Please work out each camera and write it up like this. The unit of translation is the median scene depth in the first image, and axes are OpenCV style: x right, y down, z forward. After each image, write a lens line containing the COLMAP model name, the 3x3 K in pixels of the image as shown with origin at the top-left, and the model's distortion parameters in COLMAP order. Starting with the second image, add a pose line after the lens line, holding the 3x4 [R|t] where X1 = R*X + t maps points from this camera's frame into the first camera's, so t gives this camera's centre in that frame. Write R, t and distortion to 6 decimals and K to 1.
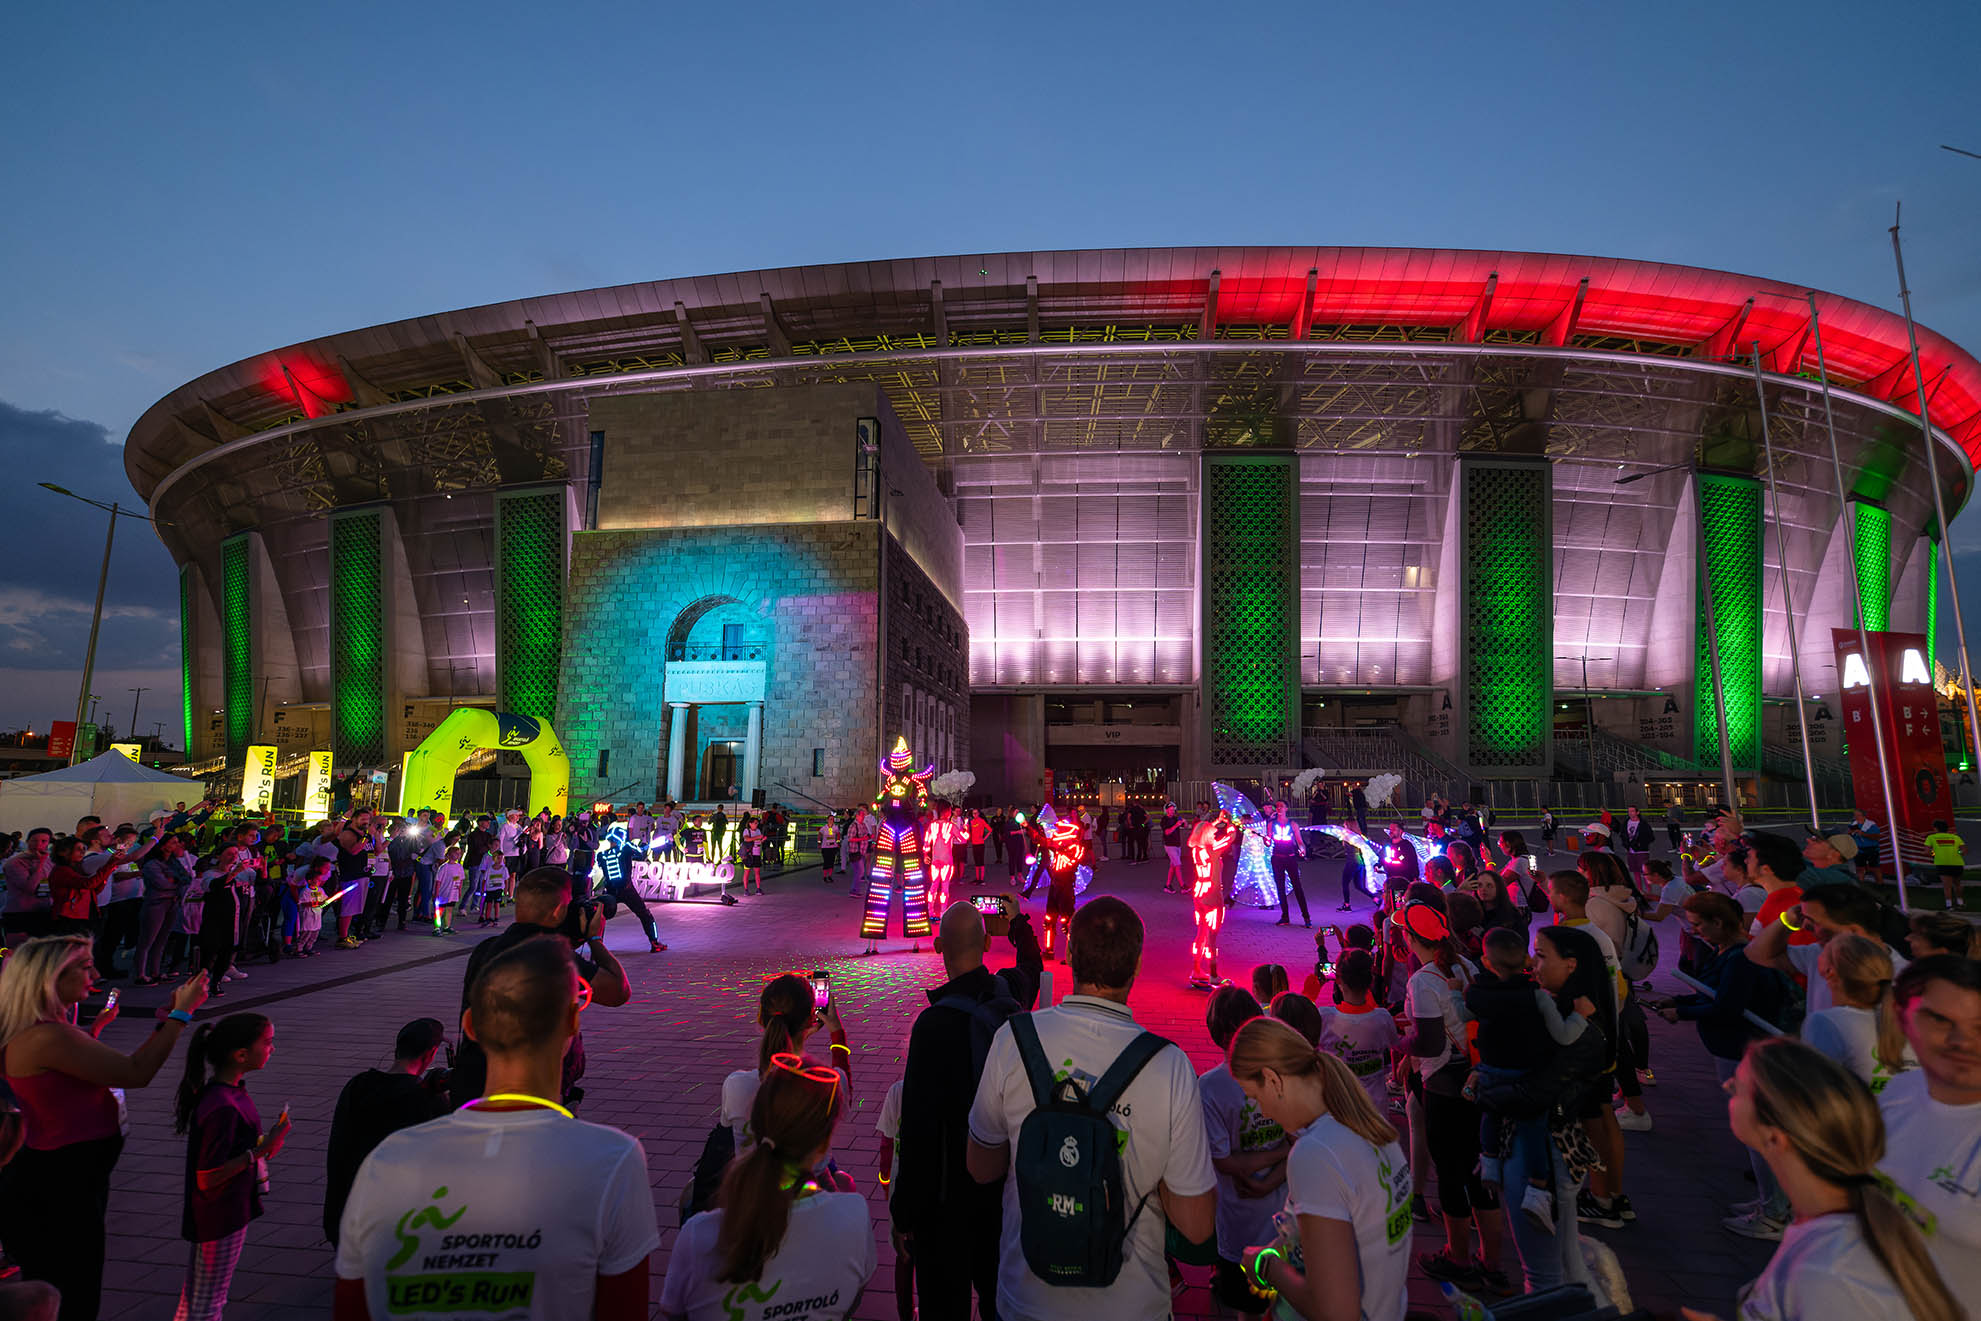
lens RADIAL K [[859.9, 0, 995.6], [0, 859.9, 664.4], [0, 0, 1]] dist [0.003092, -0.001010]
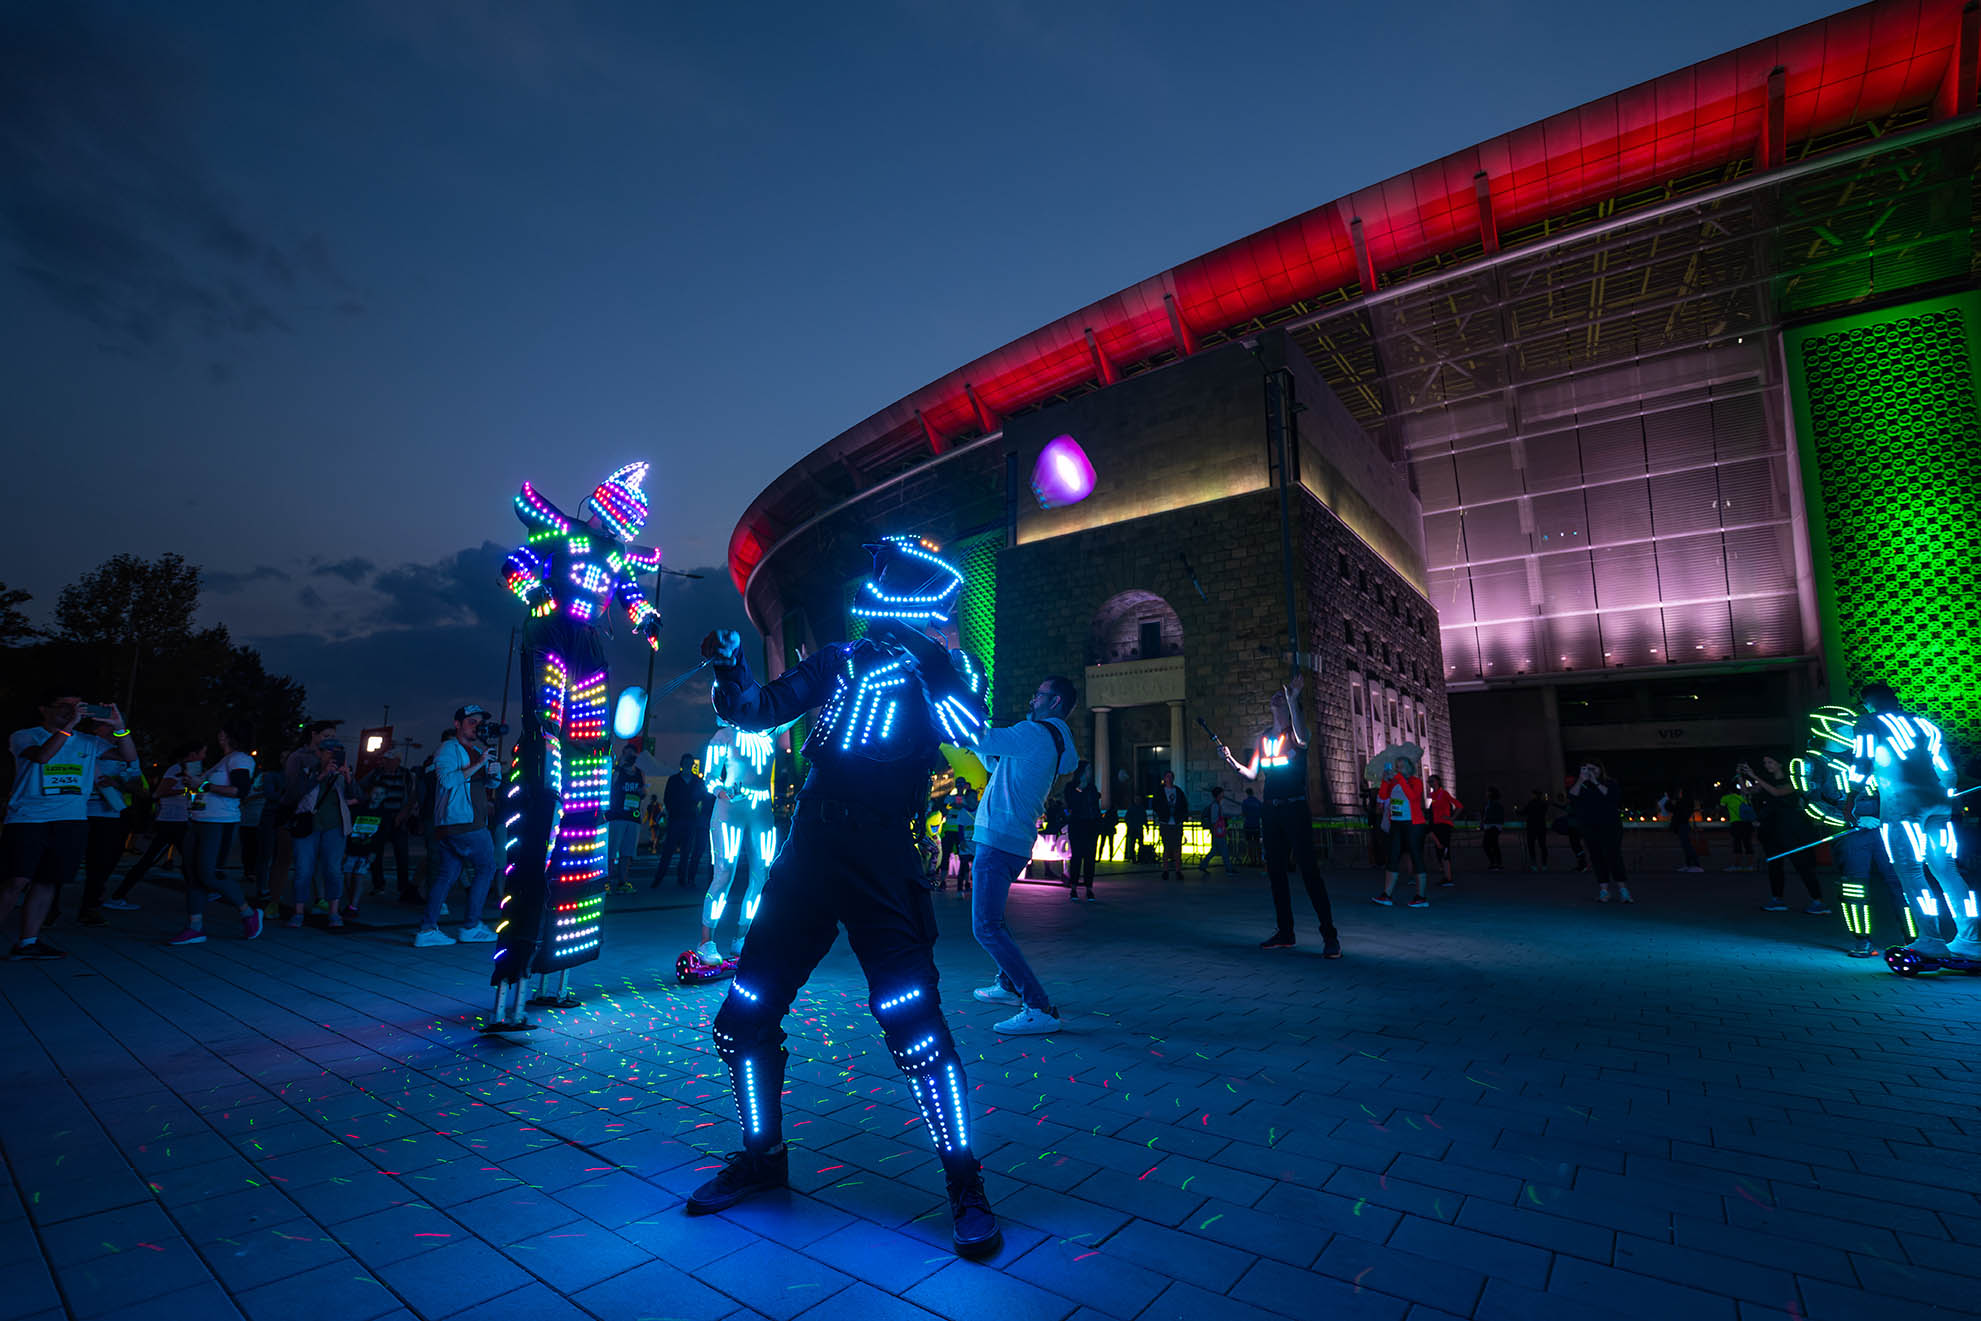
lens RADIAL K [[859.9, 0, 989.0], [0, 859.9, 657.5], [0, 0, 1]] dist [0.003092, -0.001010]
pose [[0.861450, -0.089721, -0.499854, 0.007442], [0.067115, 0.995750, -0.063066, 0.025776], [0.503388, 0.020780, 0.863811, 0.064208]]
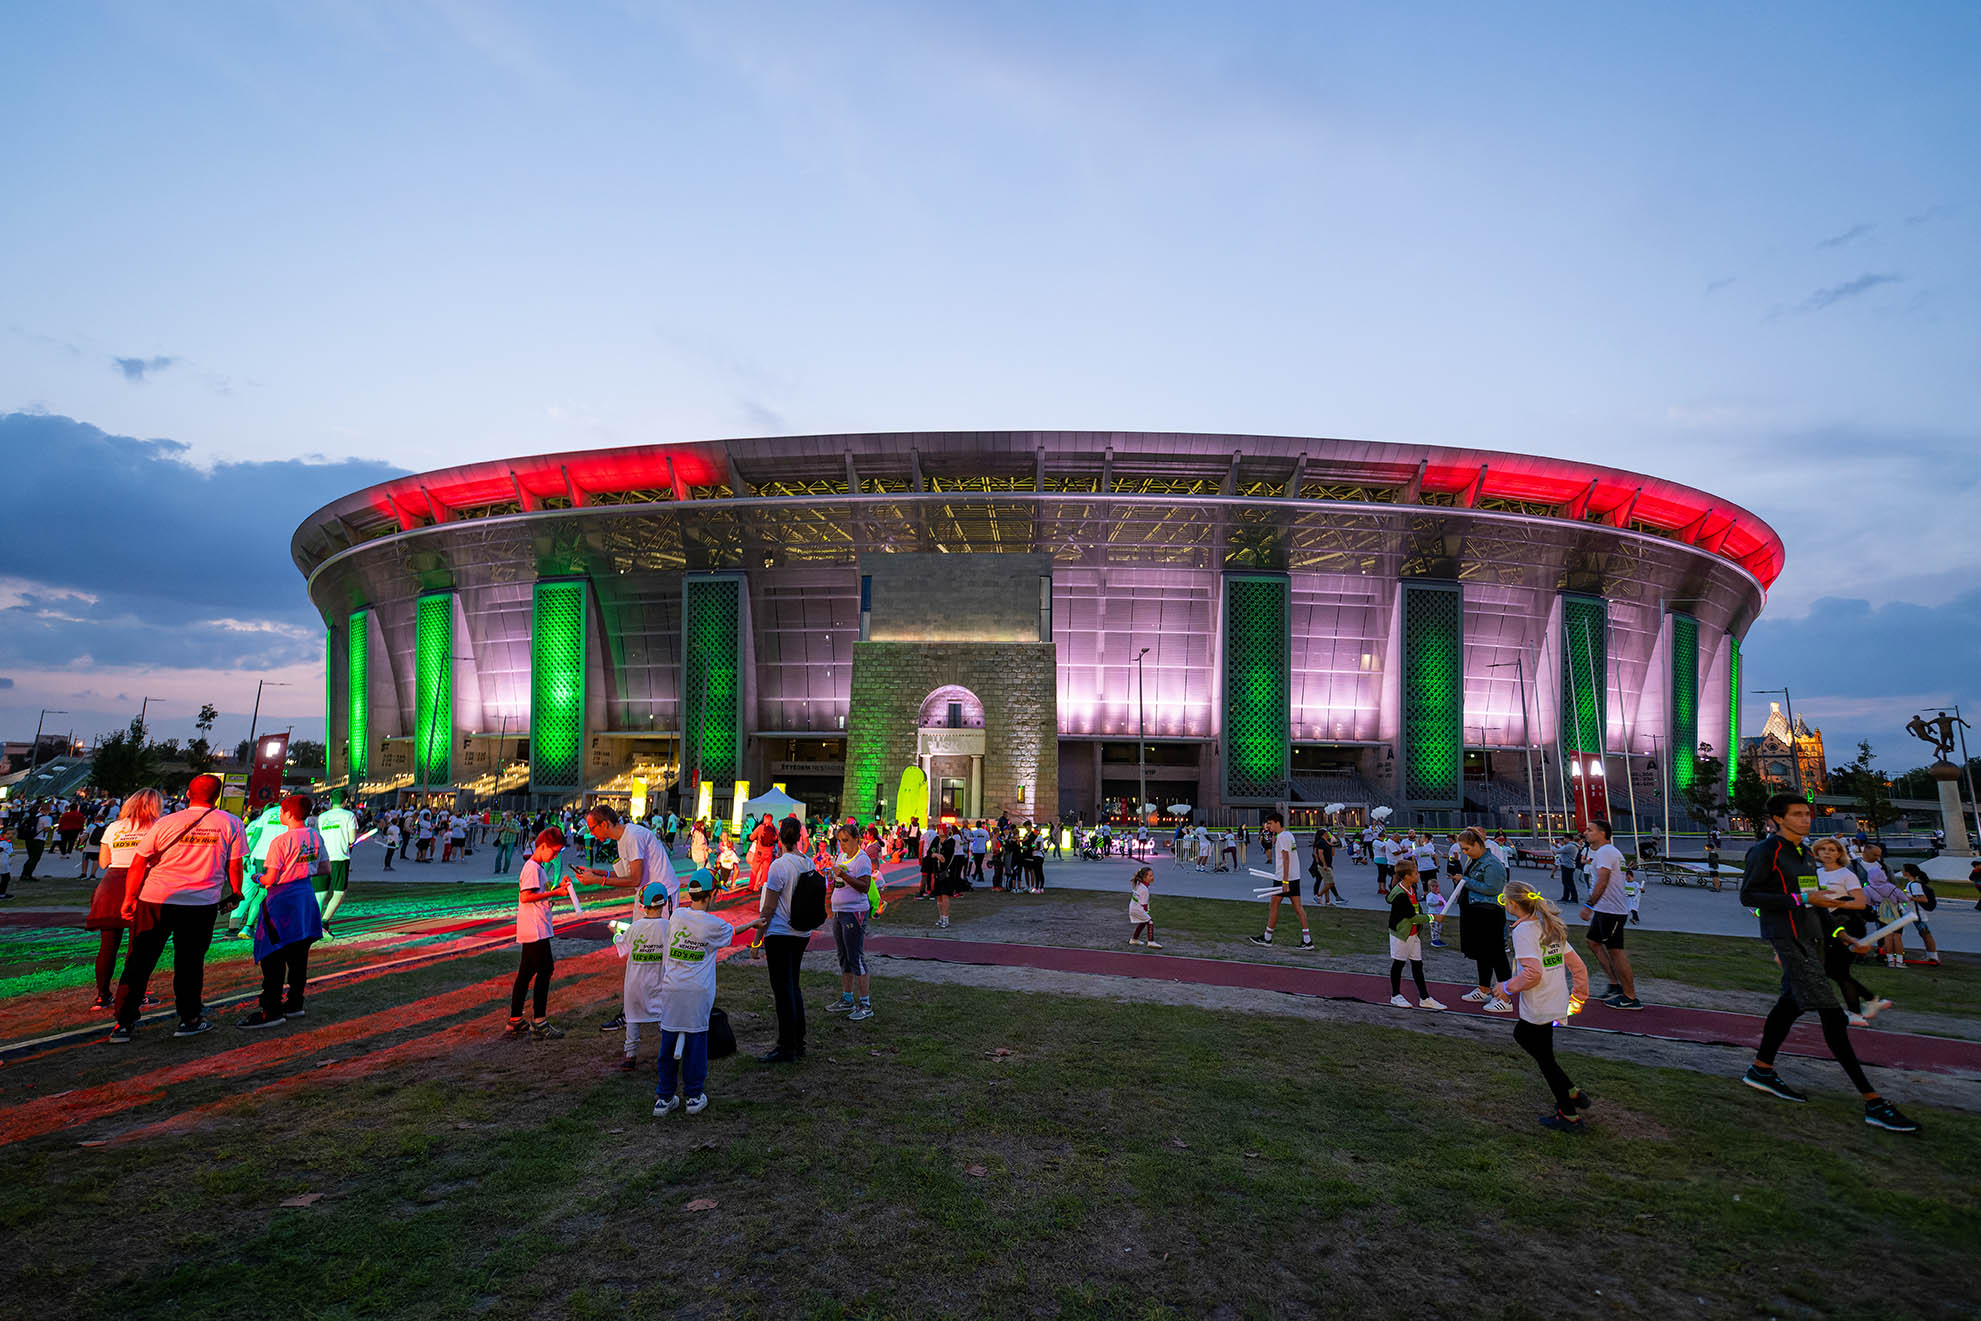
lens RADIAL K [[859.9, 0, 990.9], [0, 859.9, 653.8], [0, 0, 1]] dist [0.003092, -0.001010]
pose [[0.997516, 0.026273, 0.065351, -0.225560], [-0.023971, 0.999073, -0.035756, -0.054205], [-0.066230, 0.034100, 0.997222, -0.367680]]
